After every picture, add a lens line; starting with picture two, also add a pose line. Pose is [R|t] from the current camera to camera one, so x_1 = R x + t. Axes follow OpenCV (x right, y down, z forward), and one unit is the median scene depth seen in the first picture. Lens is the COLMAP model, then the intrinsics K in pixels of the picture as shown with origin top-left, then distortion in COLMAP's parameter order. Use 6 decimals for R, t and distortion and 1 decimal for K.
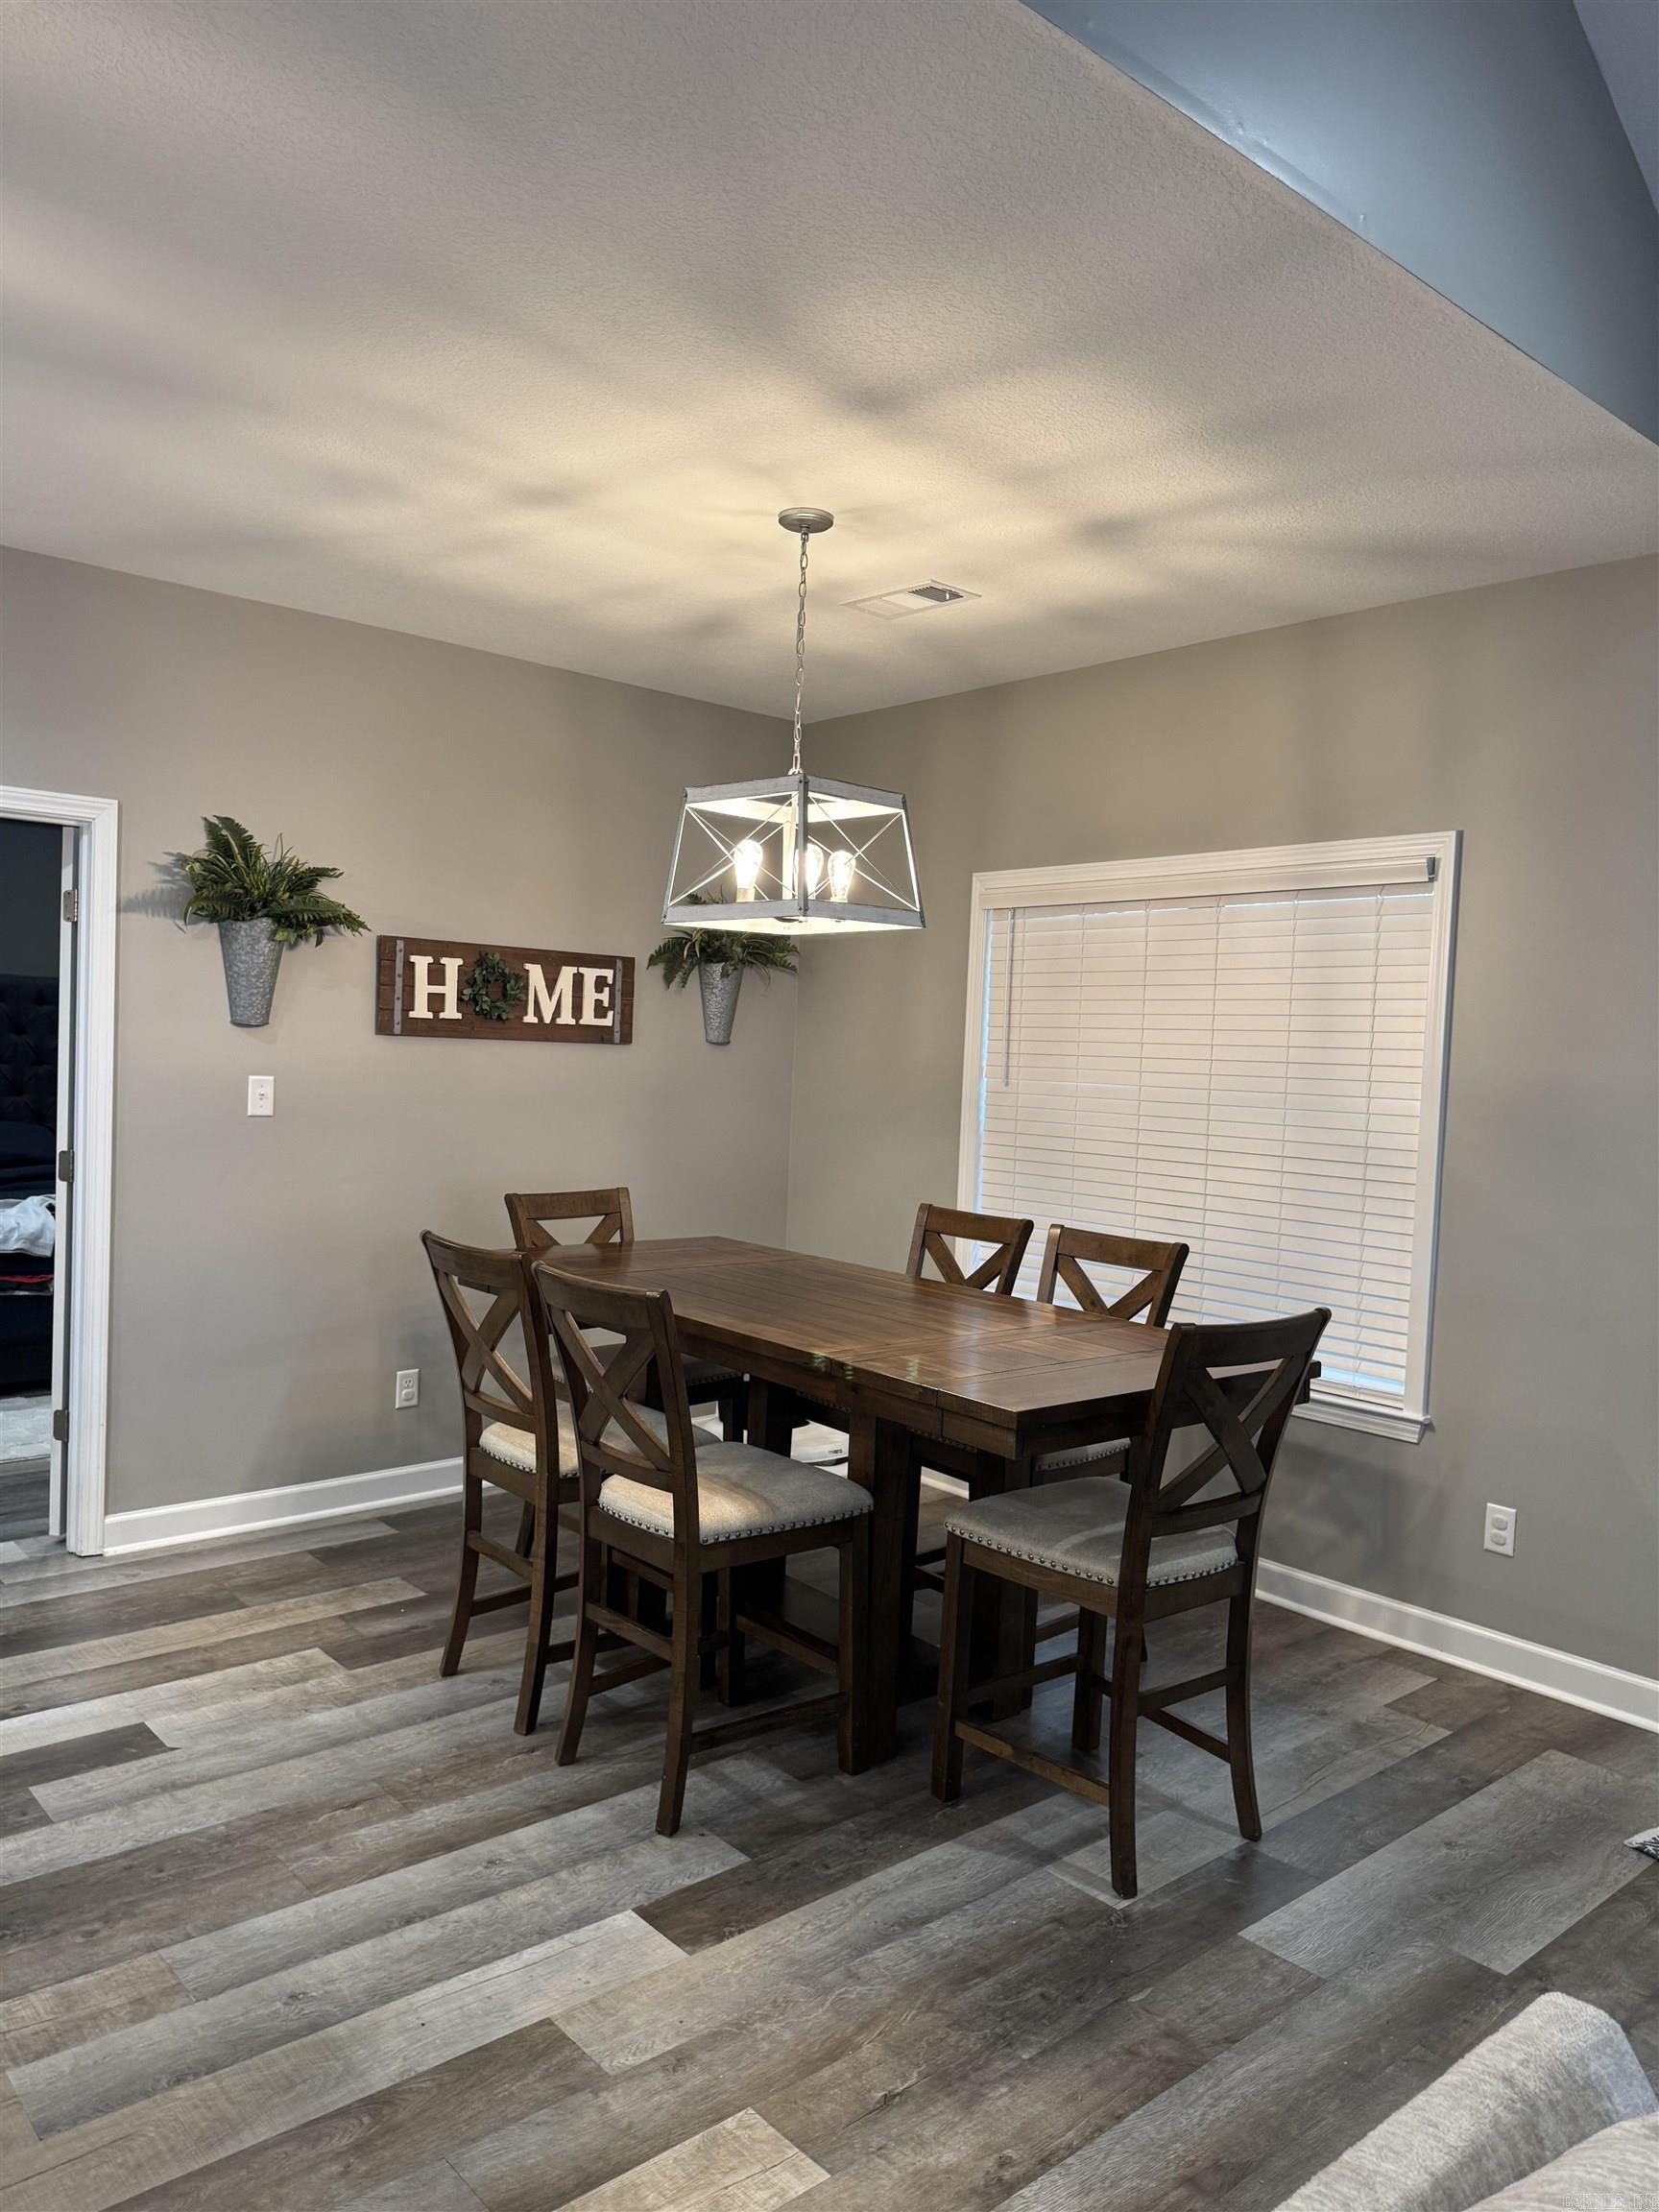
lens RADIAL K [[1558.4, 0, 818.6], [0, 1558.4, 1110.5], [0, 0, 1]] dist [0.044128, -0.046141]
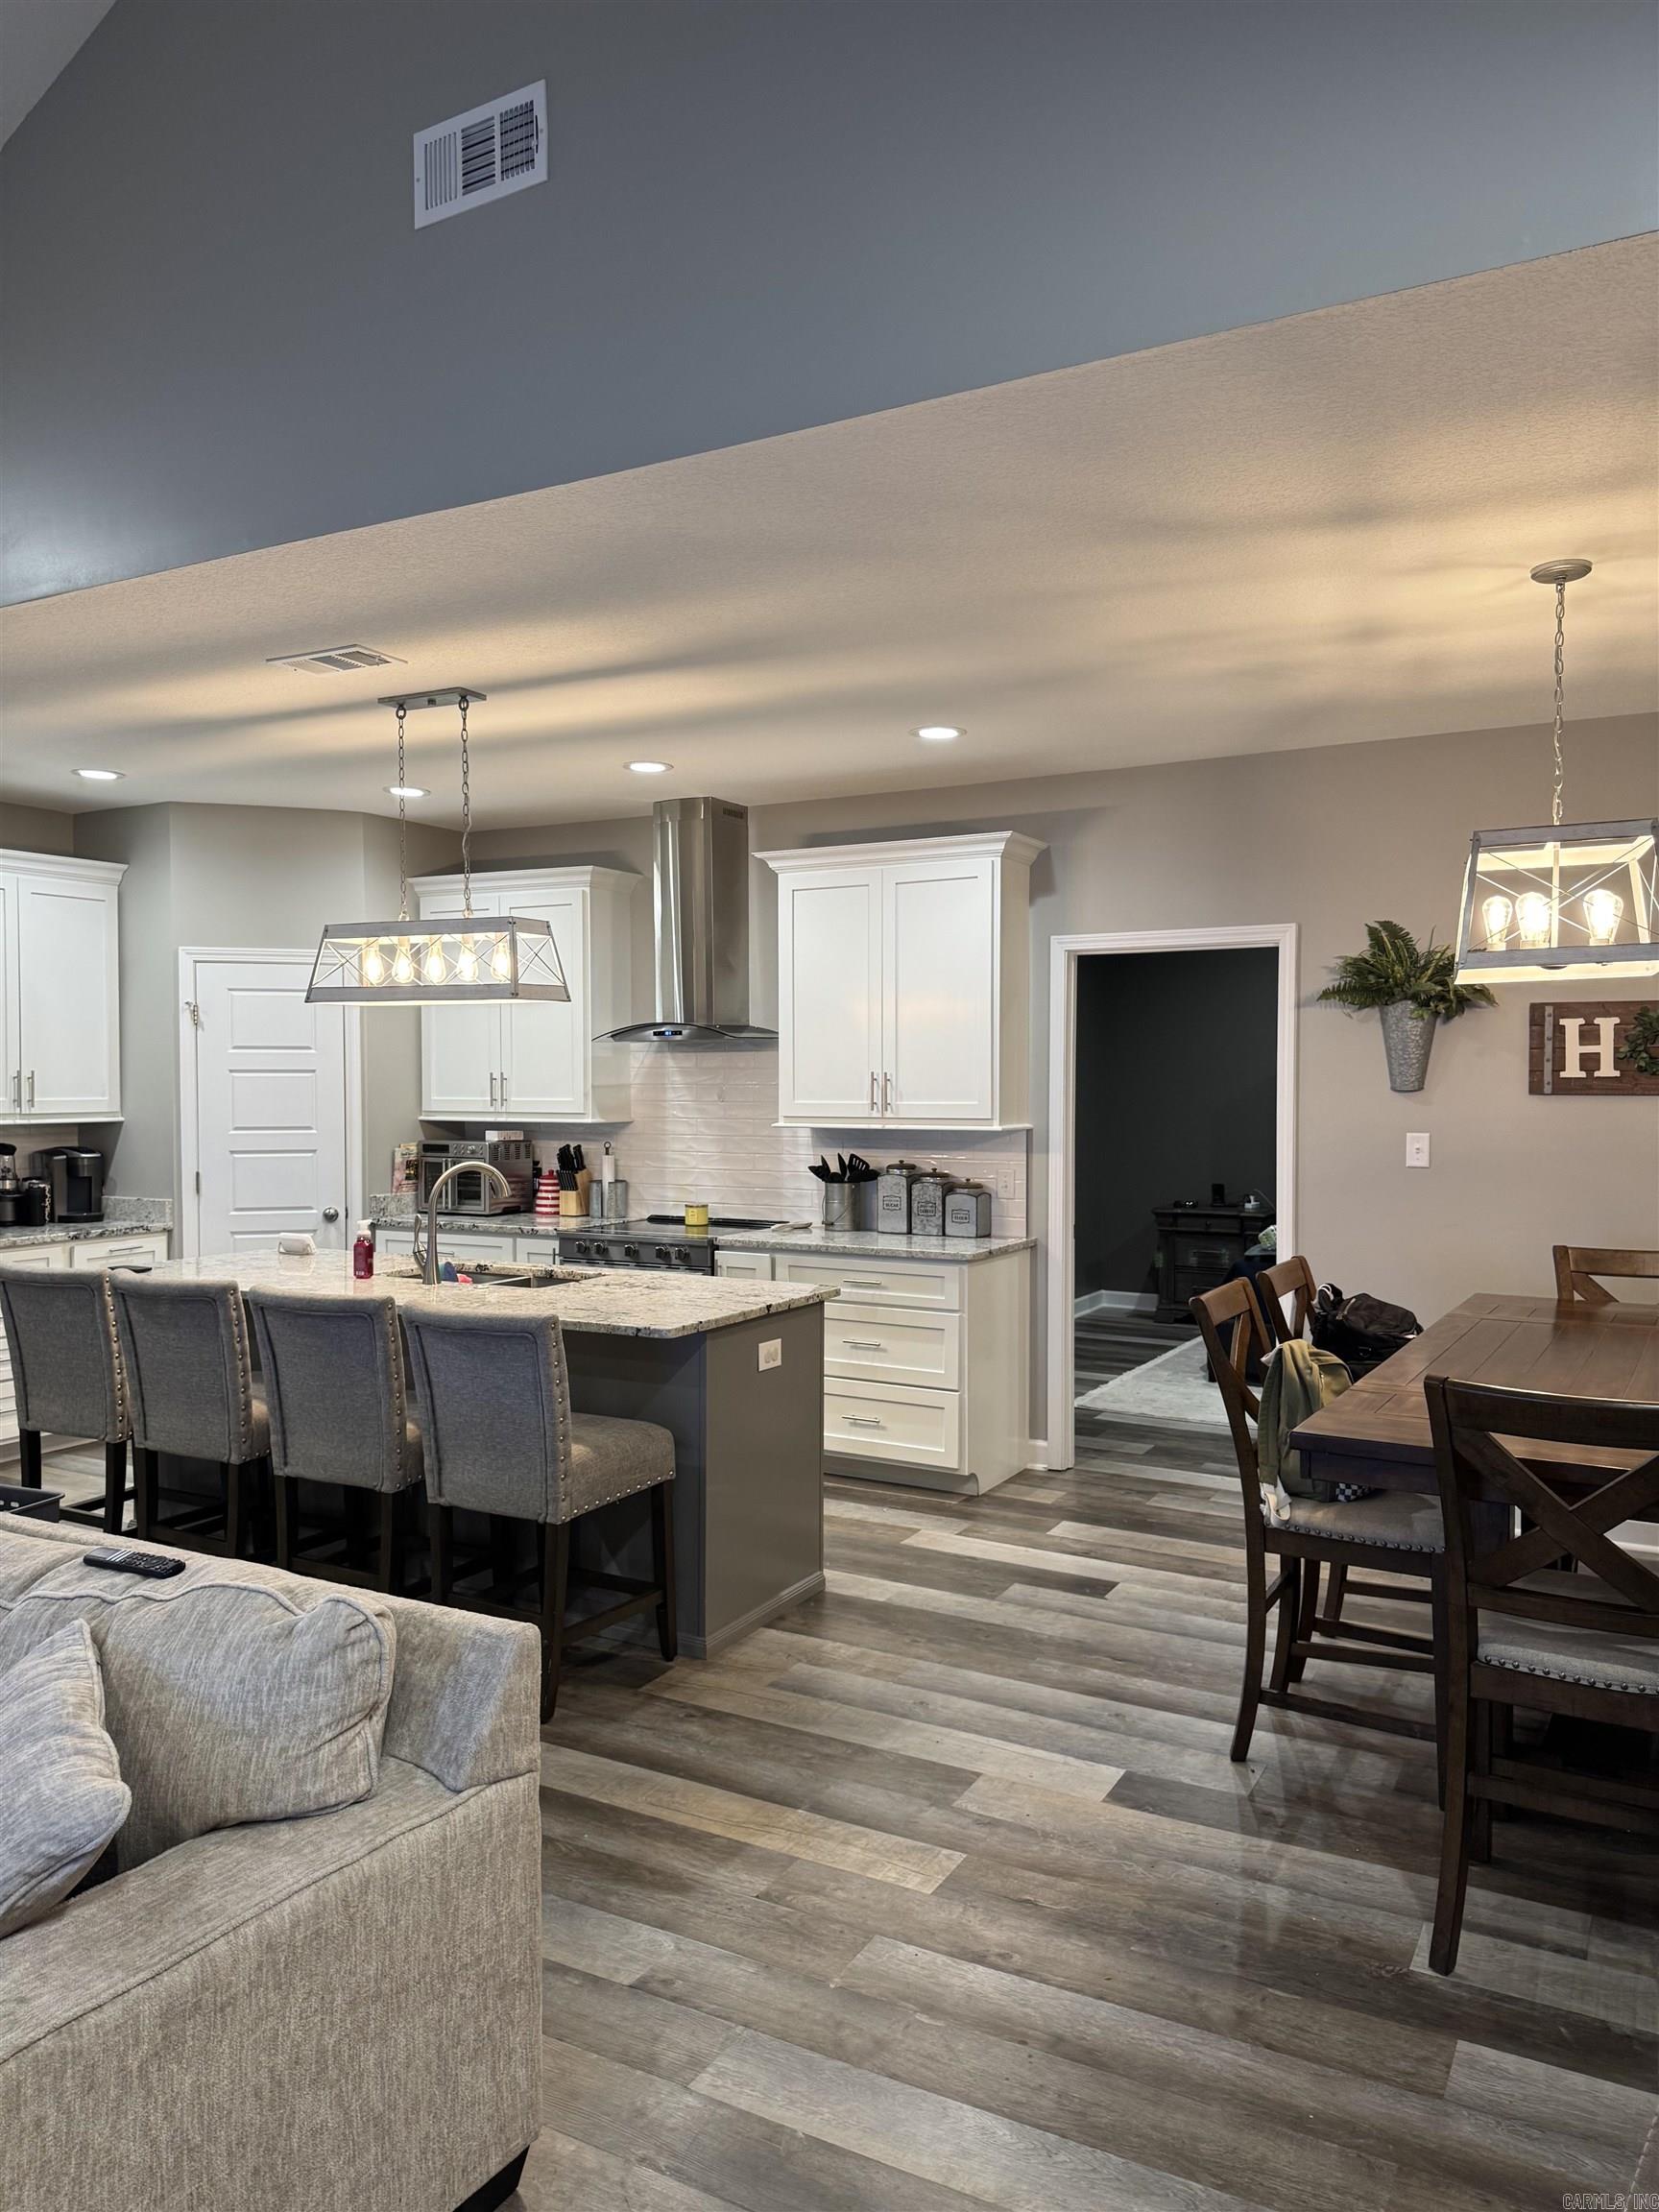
lens RADIAL K [[1558.4, 0, 835.3], [0, 1558.4, 1096.9], [0, 0, 1]] dist [0.044128, -0.046141]
pose [[0.338990, -0.029641, -0.940323, 0.832120], [-0.020512, 0.999033, -0.038886, 0.007603], [0.940566, 0.032470, 0.338055, 0.257439]]
